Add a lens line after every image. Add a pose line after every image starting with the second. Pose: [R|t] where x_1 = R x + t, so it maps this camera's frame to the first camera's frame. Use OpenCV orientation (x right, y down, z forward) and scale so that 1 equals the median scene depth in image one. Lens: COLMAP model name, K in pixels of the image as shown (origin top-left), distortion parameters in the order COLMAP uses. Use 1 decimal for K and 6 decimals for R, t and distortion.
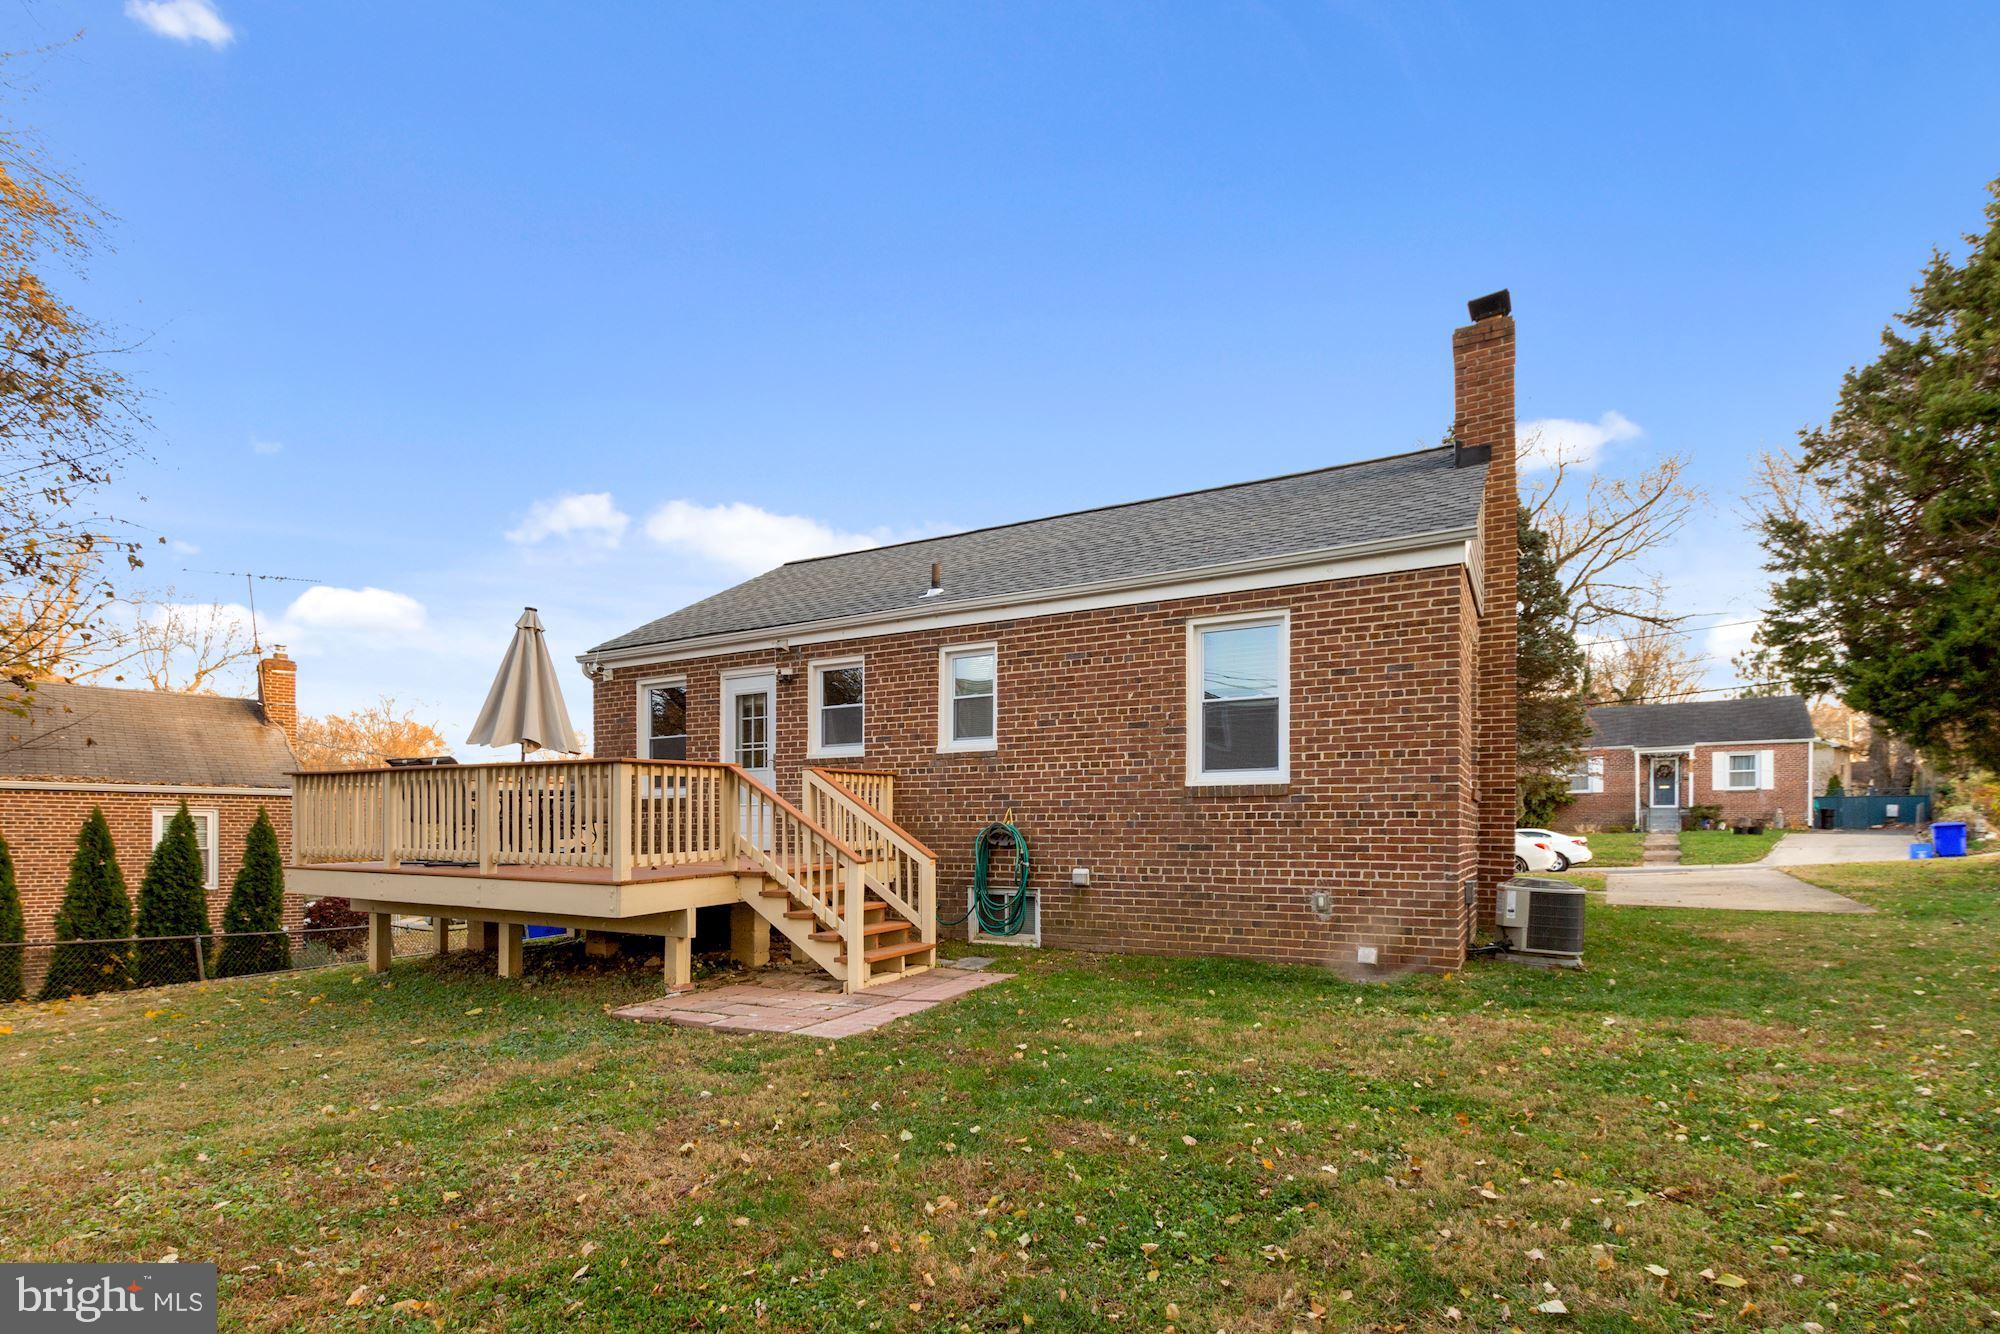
lens RADIAL K [[950.4, 0, 1009.5], [0, 950.4, 640.2], [0, 0, 1]] dist [-0.012454, 0.000147]
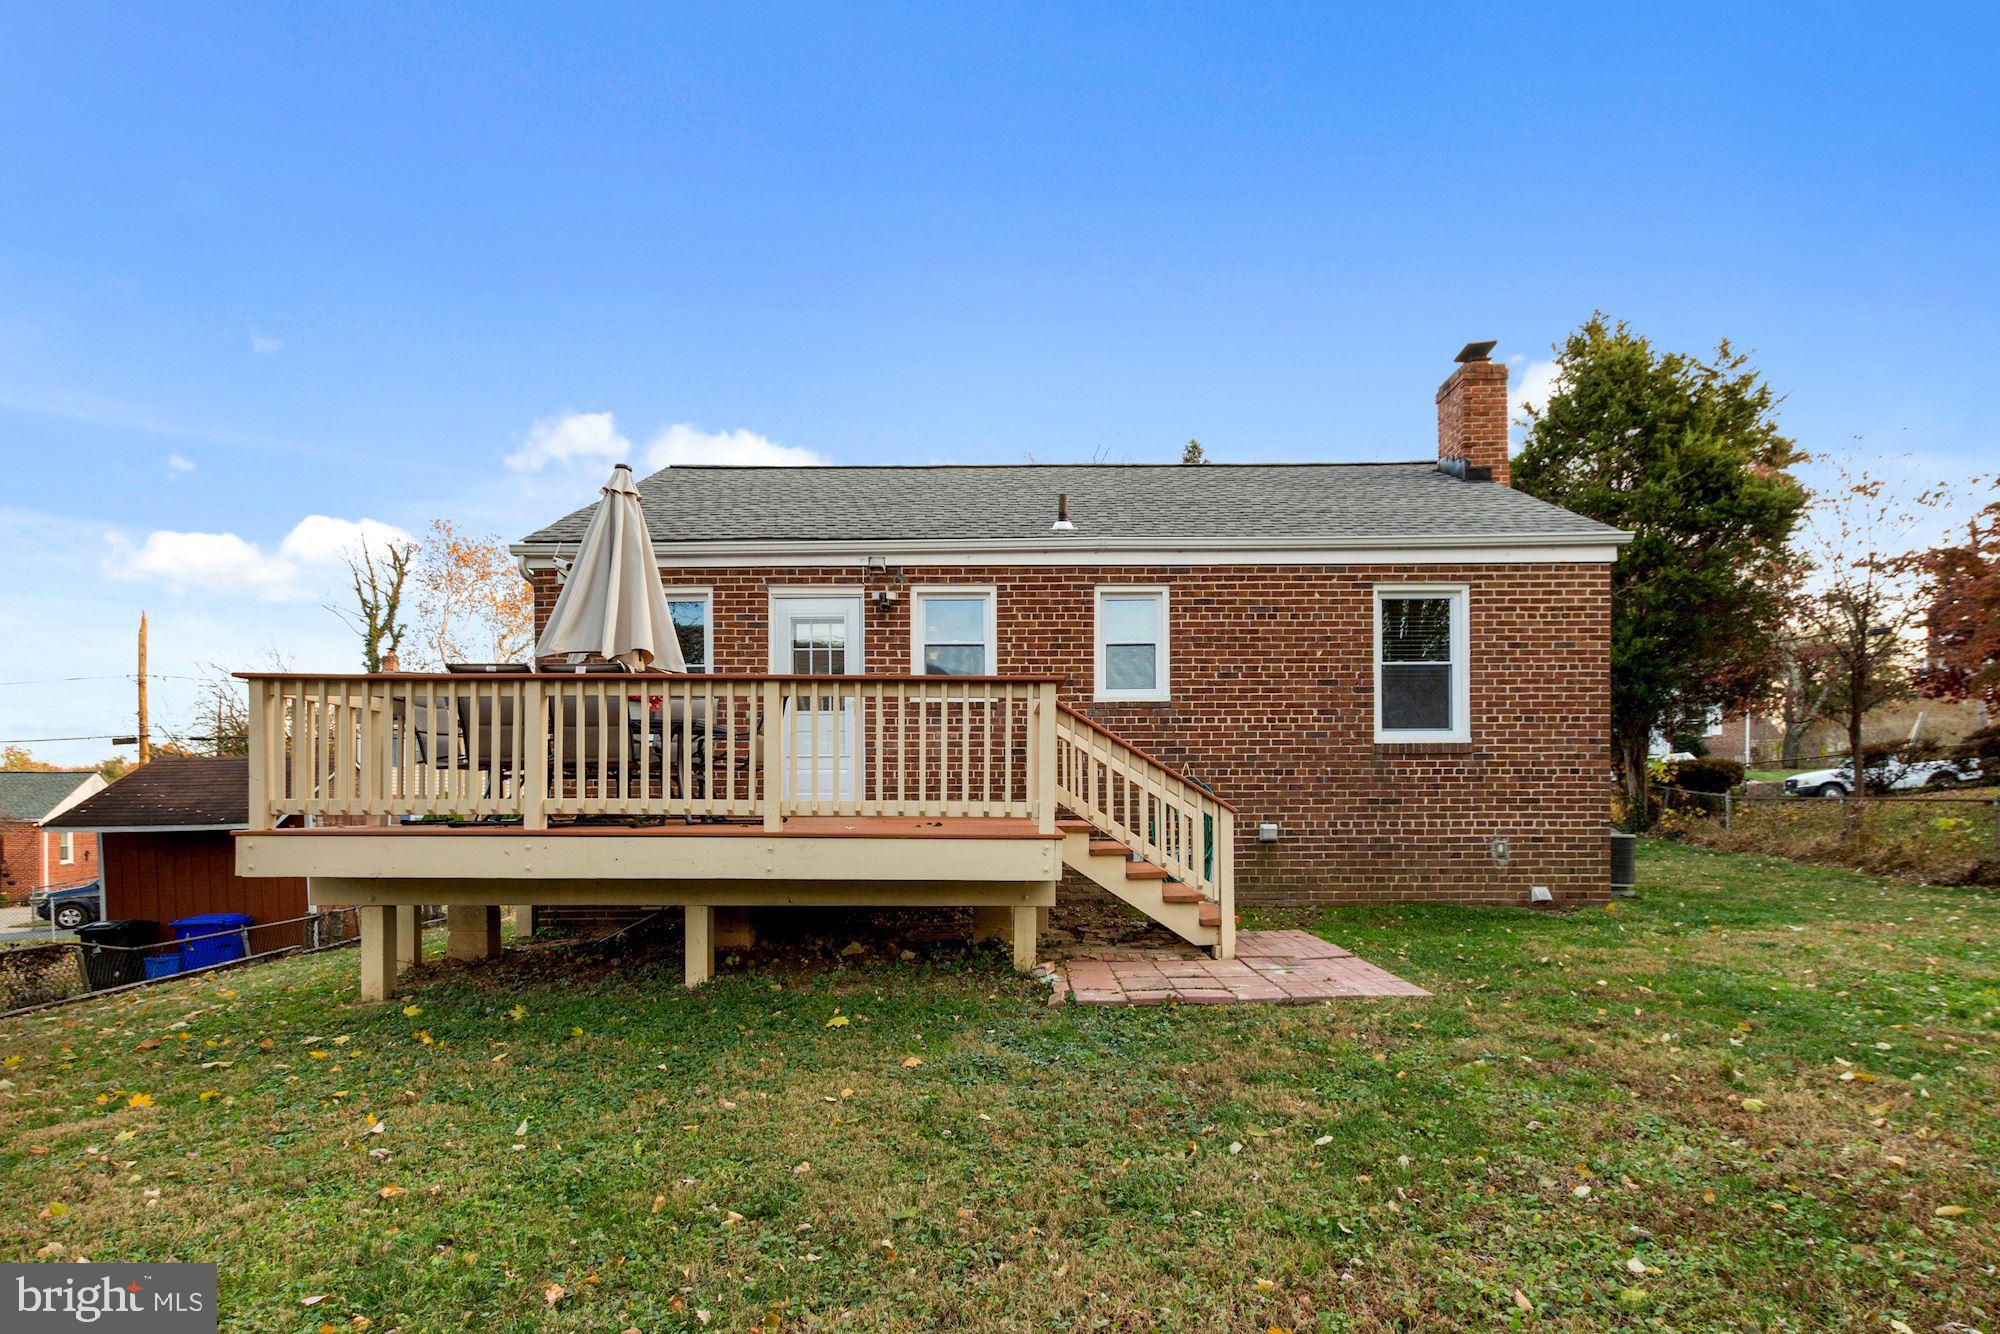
lens RADIAL K [[950.4, 0, 1009.5], [0, 950.4, 640.2], [0, 0, 1]] dist [-0.012454, 0.000147]
pose [[0.877893, 0.084001, 0.471432, -0.662250], [-0.091469, 0.995783, -0.007099, 0.084732], [-0.470040, -0.036889, 0.881874, 0.273209]]
